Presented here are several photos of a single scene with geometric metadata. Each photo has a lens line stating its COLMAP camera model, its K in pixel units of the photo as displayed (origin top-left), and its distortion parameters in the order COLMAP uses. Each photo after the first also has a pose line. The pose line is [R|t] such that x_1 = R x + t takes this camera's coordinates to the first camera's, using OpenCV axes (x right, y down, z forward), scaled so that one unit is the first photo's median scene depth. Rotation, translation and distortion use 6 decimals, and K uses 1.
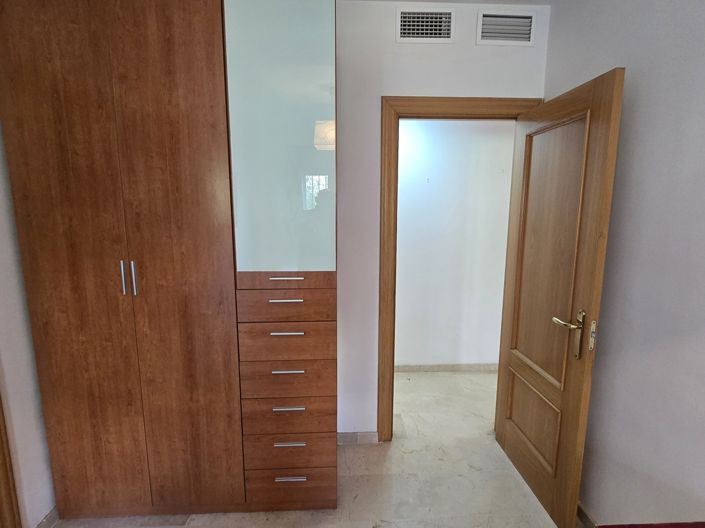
lens RADIAL K [[355.9, 0, 350.9], [0, 355.9, 262.4], [0, 0, 1]] dist [0.001612, -0.002872]
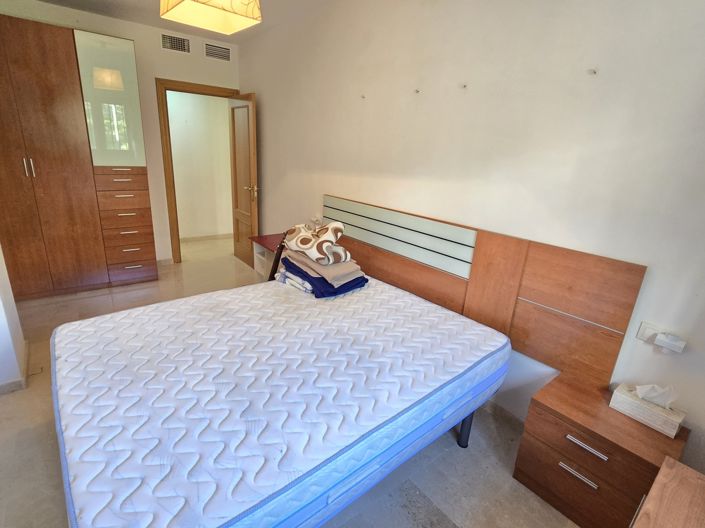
lens RADIAL K [[355.9, 0, 348.2], [0, 355.9, 261.1], [0, 0, 1]] dist [0.001612, -0.002872]
pose [[0.819606, -0.129897, 0.558008, -0.317482], [0.028840, 0.982078, 0.186255, 0.220549], [-0.572201, -0.136563, 0.808663, -1.568067]]
